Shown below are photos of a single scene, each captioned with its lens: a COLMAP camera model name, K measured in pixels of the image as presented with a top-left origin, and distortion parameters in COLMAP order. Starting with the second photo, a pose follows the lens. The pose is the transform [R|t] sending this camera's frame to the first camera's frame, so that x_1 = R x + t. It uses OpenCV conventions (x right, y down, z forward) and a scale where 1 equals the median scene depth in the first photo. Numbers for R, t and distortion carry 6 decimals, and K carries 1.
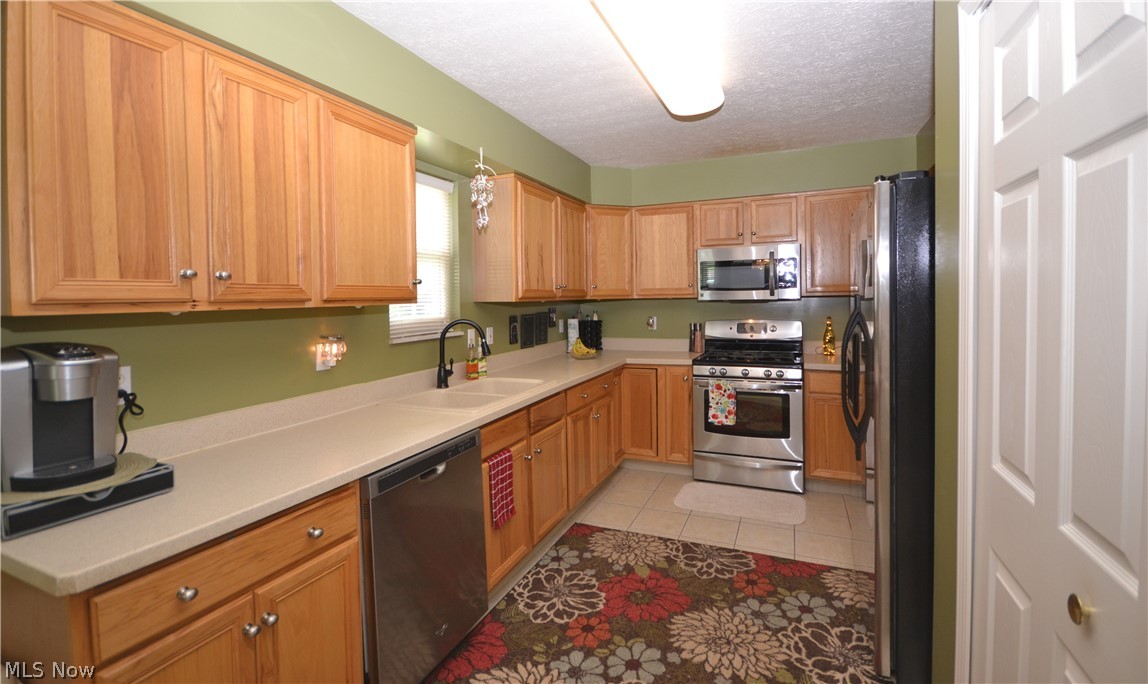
lens RADIAL K [[505.2, 0, 568.4], [0, 505.2, 309.5], [0, 0, 1]] dist [0.000164, -0.000296]
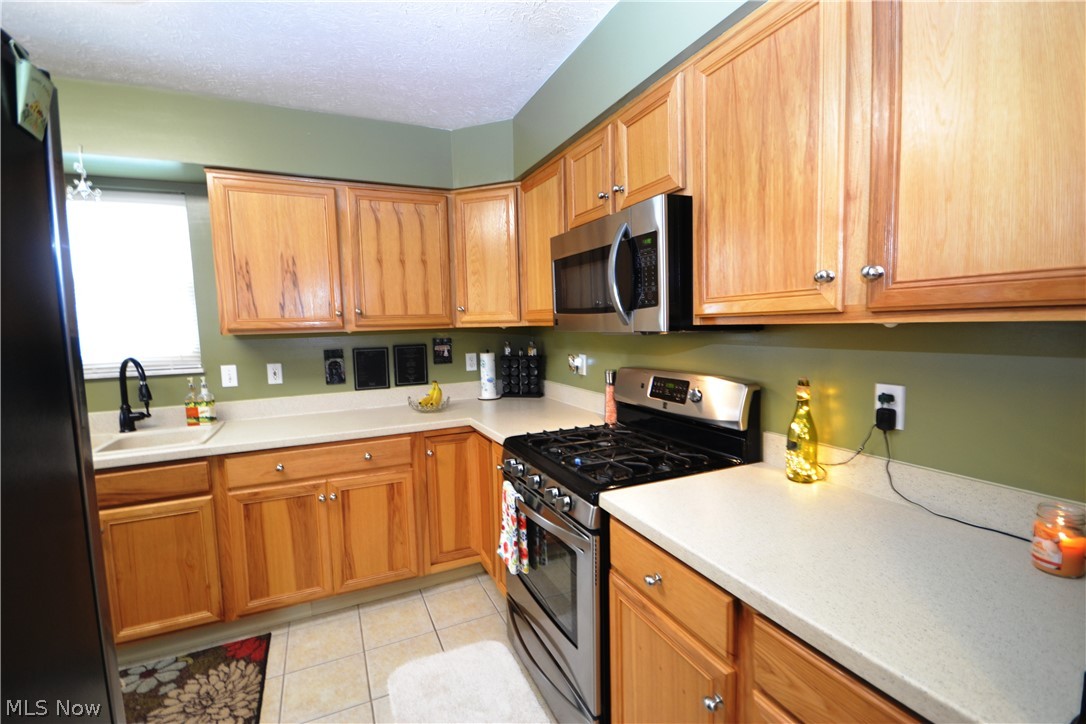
lens RADIAL K [[483.4, 0, 542.6], [0, 483.4, 366.0], [0, 0, 1]] dist [0.003176, -0.006033]
pose [[0.752705, 0.058558, -0.655749, 0.652599], [-0.003358, 0.996365, 0.085120, -0.027982], [0.658350, -0.061868, 0.750165, 0.646635]]
